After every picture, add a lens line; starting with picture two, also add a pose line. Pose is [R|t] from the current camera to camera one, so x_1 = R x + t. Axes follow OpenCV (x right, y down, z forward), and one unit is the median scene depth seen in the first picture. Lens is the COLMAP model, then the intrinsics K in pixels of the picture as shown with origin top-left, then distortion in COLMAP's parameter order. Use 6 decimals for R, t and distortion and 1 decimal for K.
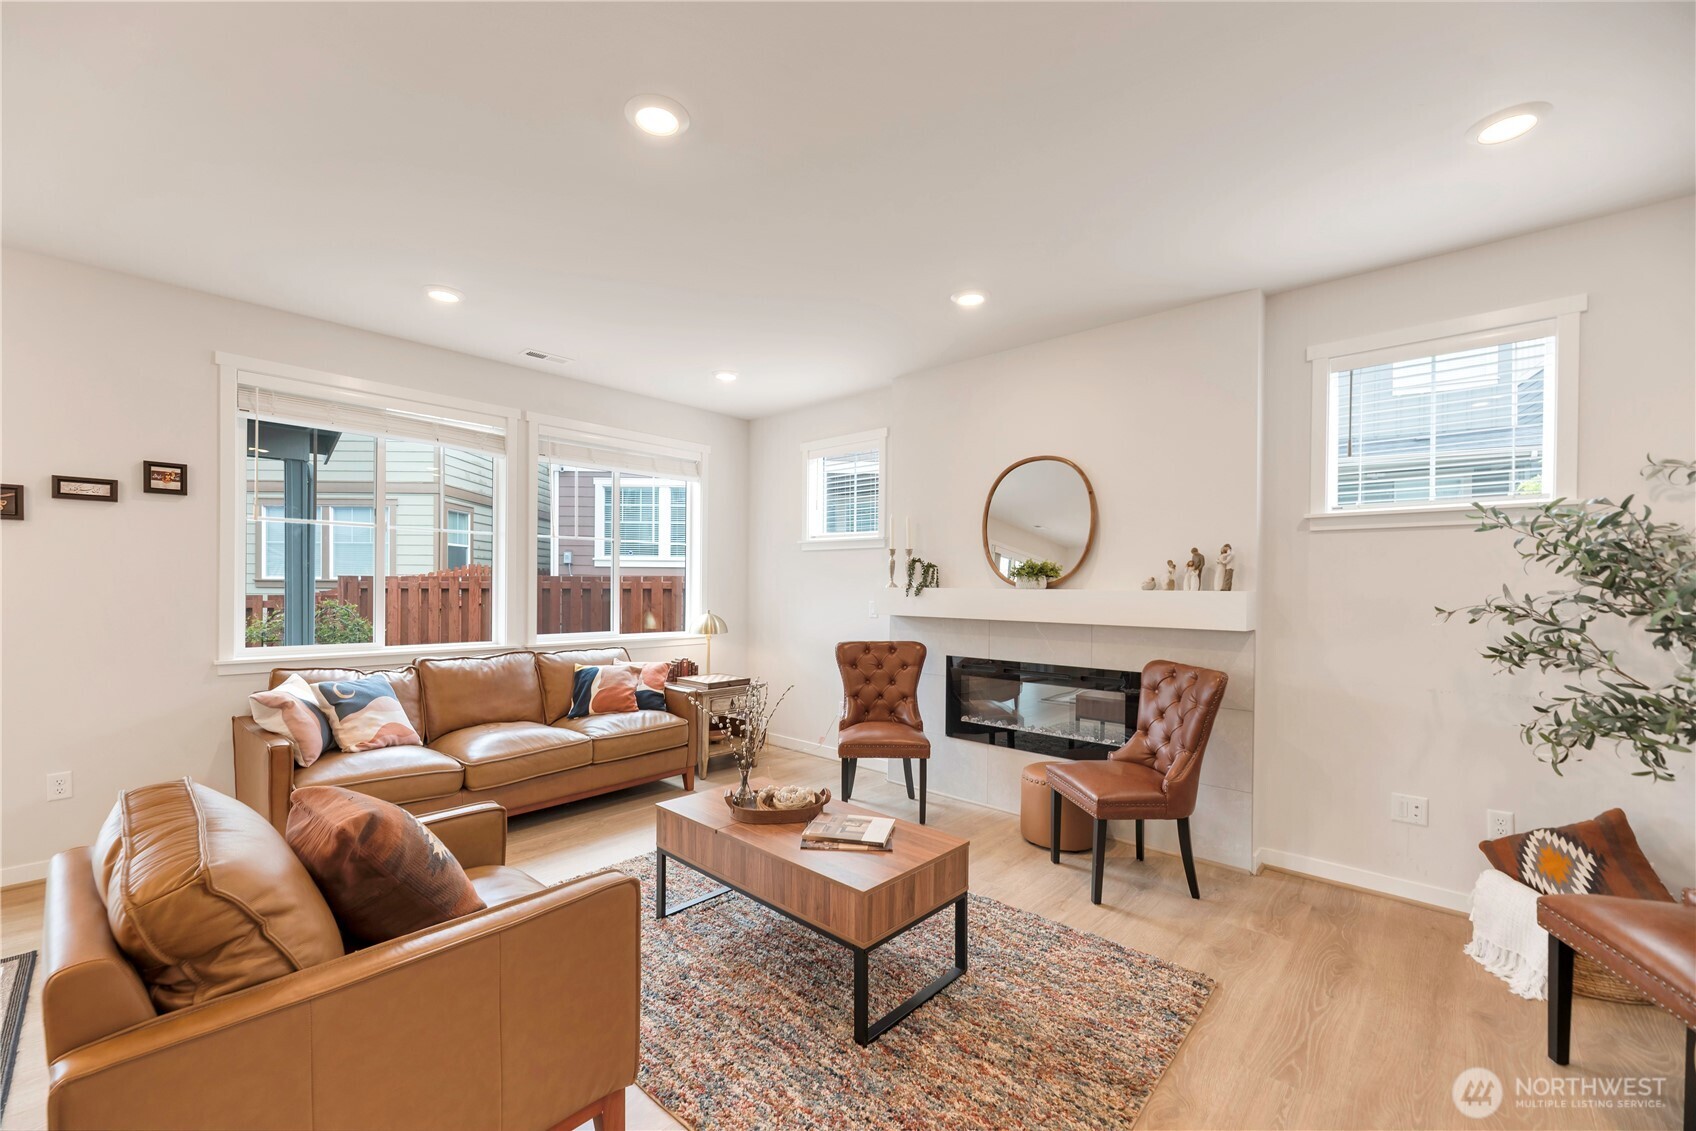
lens RADIAL K [[680.5, 0, 832.9], [0, 680.5, 590.5], [0, 0, 1]] dist [-0.000179, 0.000042]
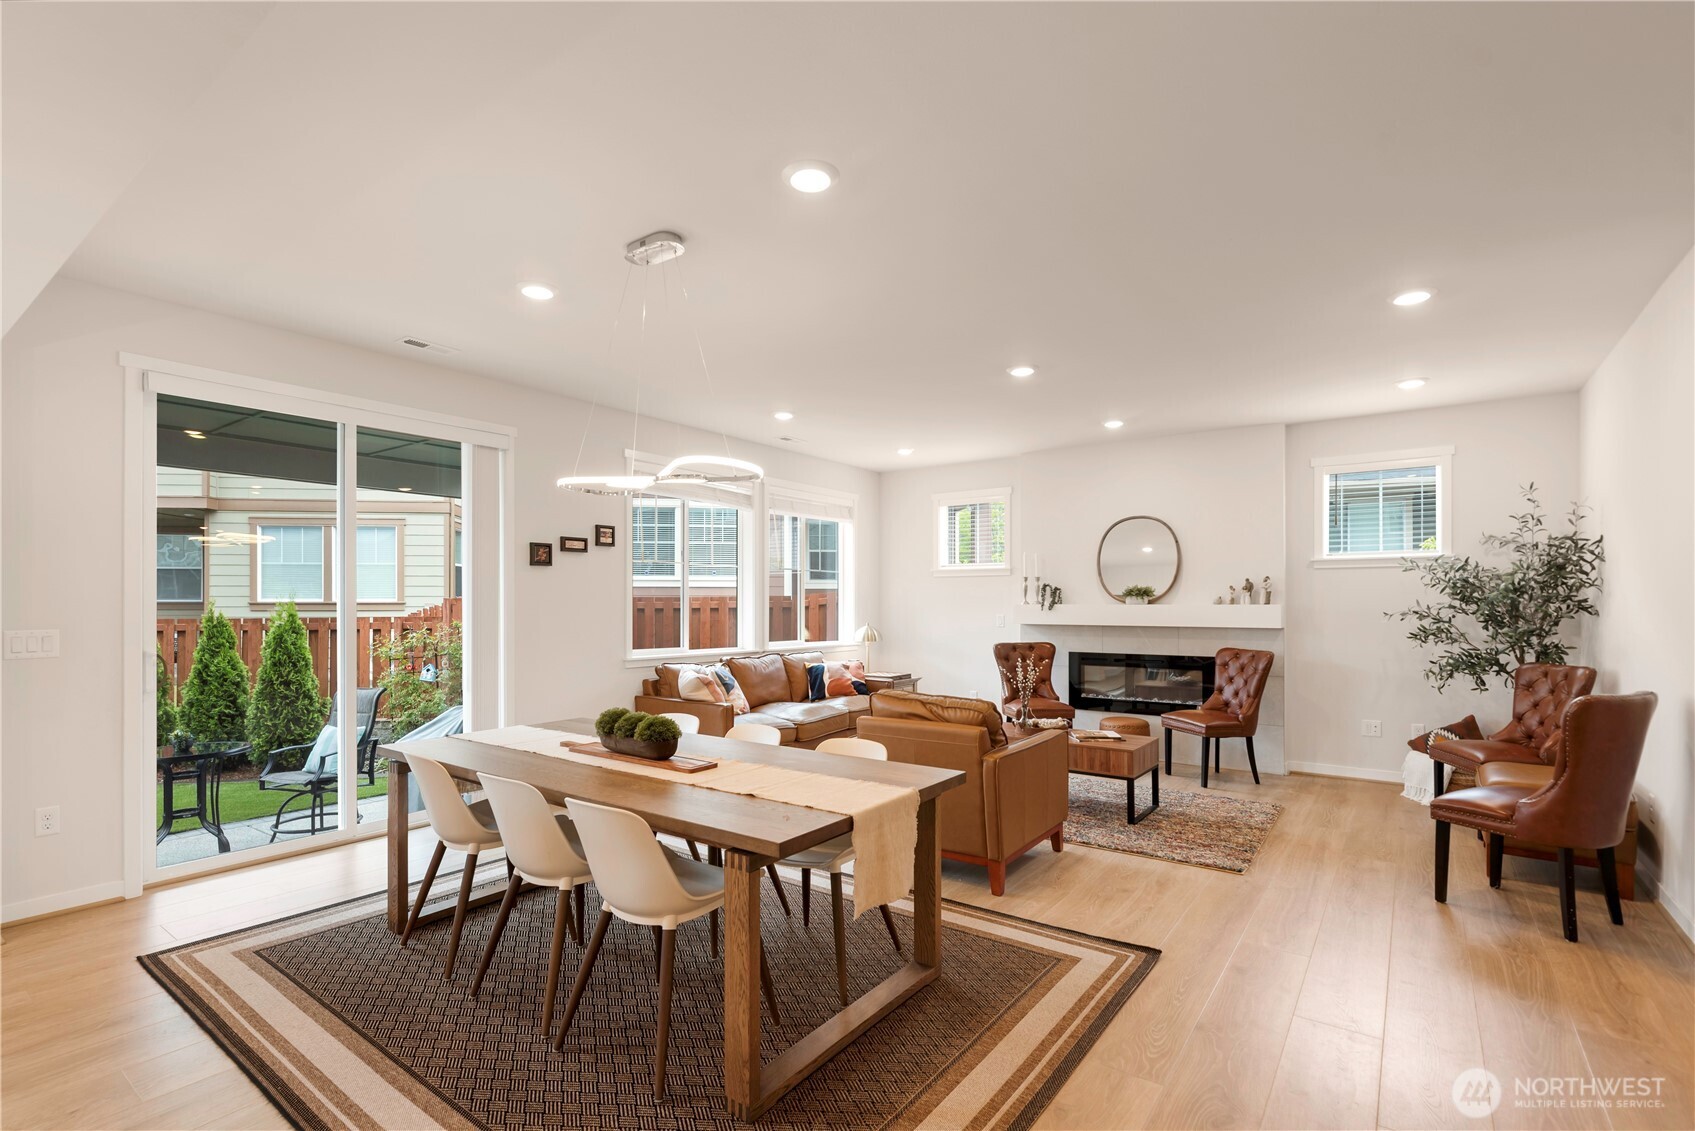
lens RADIAL K [[789.3, 0, 823.7], [0, 789.3, 602.6], [0, 0, 1]] dist [0.000303, -0.000318]
pose [[0.994321, -0.008514, 0.106085, -0.689471], [0.009377, 0.999927, -0.007646, 0.000545], [-0.106012, 0.008597, 0.994328, -0.783675]]
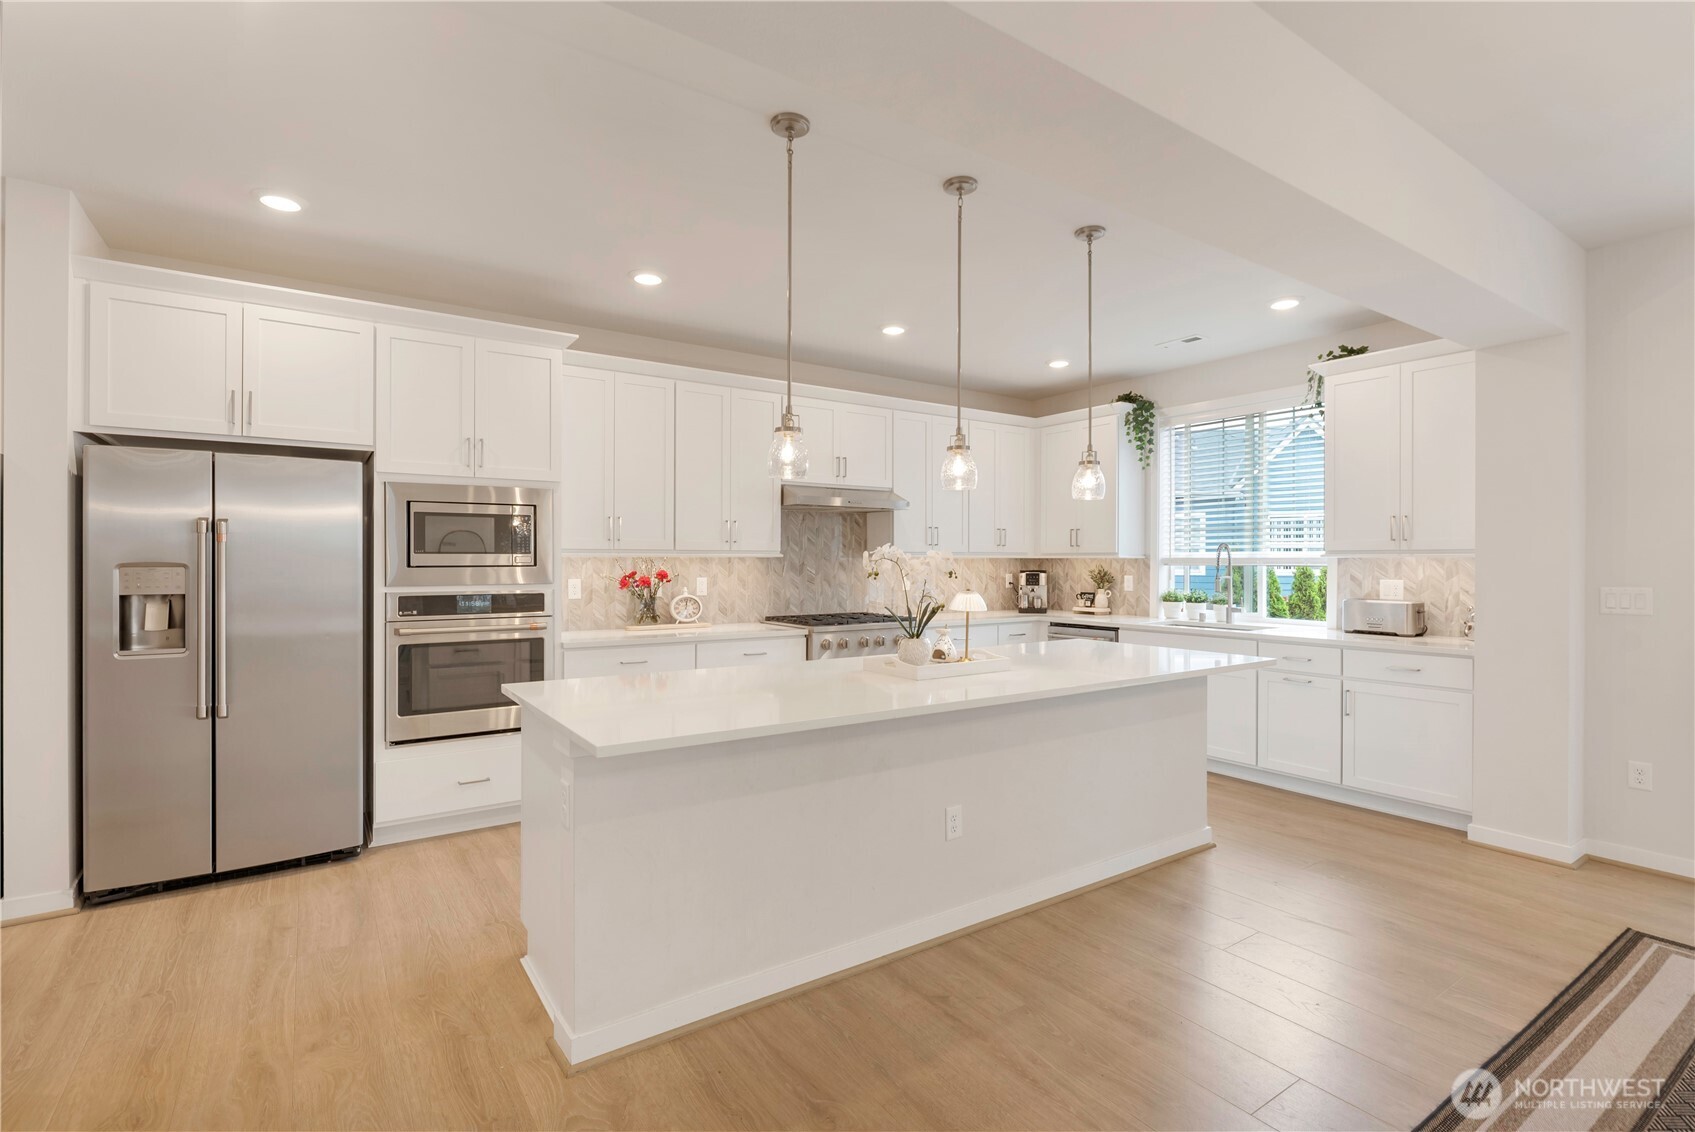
lens RADIAL K [[794.3, 0, 841.3], [0, 794.3, 559.2], [0, 0, 1]] dist [-0.001076, 0.000231]
pose [[-0.217335, -0.010213, -0.976044, -0.324445], [-0.011382, 0.999904, -0.007928, 0.001413], [0.976031, 0.009387, -0.217430, -0.453952]]
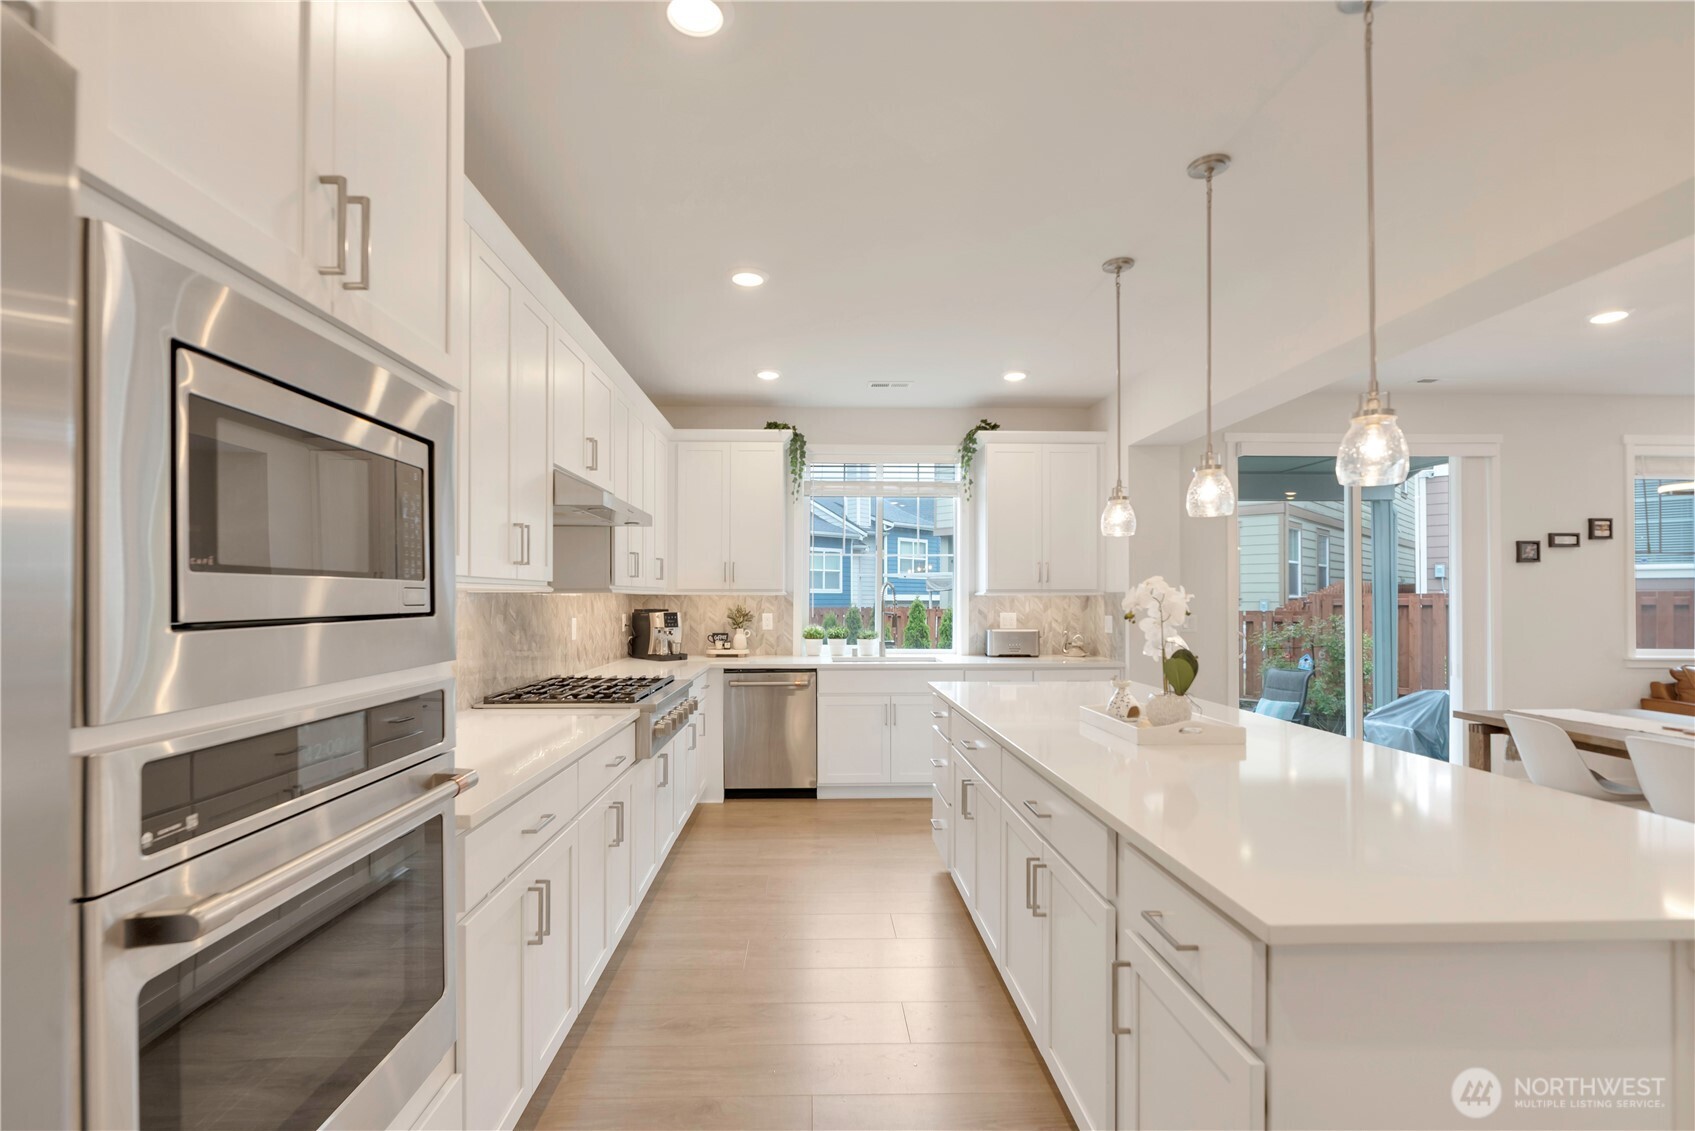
lens RADIAL K [[777.6, 0, 827.4], [0, 777.6, 589.3], [0, 0, 1]] dist [-0.001136, -0.000097]
pose [[0.703475, -0.015963, -0.710541, -0.968467], [-0.000722, 0.999731, -0.023174, 0.003631], [0.710720, 0.016815, 0.703274, -1.336870]]
